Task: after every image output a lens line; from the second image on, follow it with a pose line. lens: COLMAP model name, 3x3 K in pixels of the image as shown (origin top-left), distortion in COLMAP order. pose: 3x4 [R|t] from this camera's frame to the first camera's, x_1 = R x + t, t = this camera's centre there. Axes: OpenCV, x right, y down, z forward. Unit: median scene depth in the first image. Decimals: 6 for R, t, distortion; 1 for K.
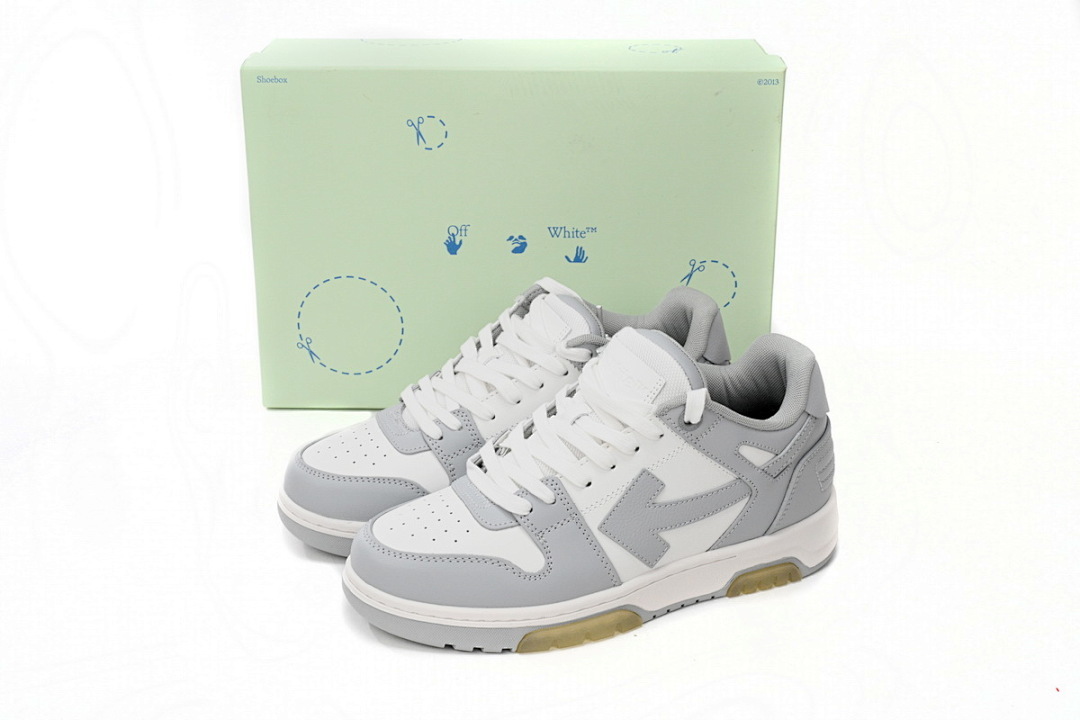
lens RADIAL K [[1610.6, 0, 535.9], [0, 1610.6, 362.5], [0, 0, 1]] dist [0.031670, 0.000000]
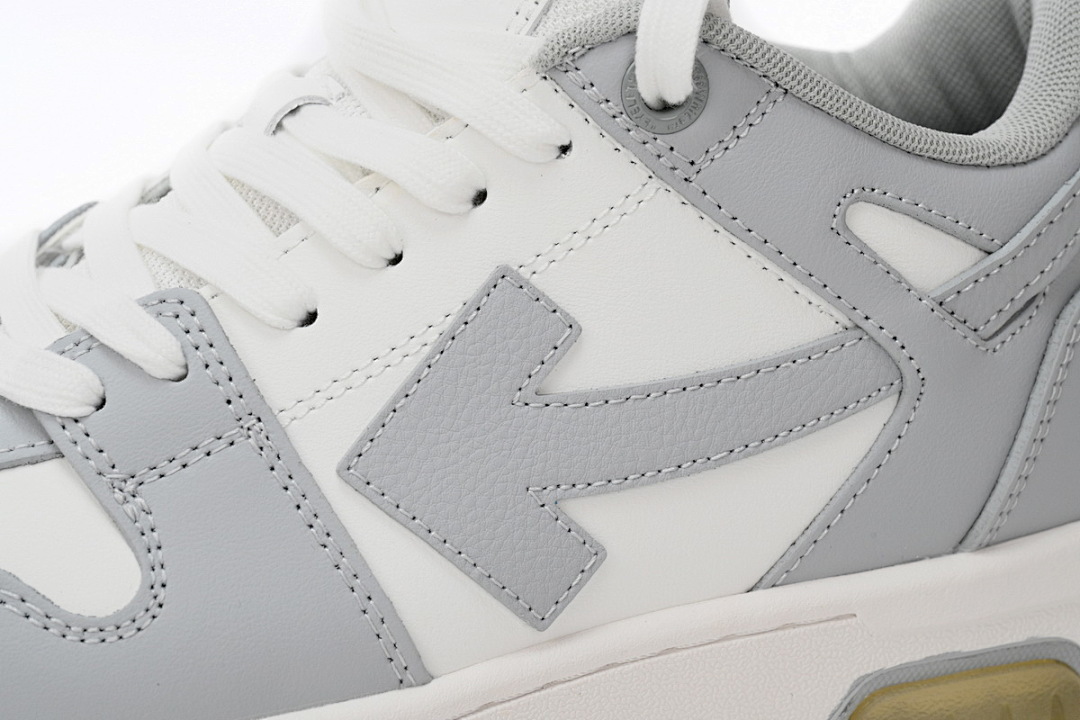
lens RADIAL K [[3055.1, 0, 542.1], [0, 3055.1, 359.5], [0, 0, 1]] dist [-0.019670, 0.000000]
pose [[0.996059, -0.000958, -0.088692, 0.121908], [-0.009803, 0.992626, -0.120823, 0.147646], [0.088154, 0.121216, 0.988704, 0.468258]]
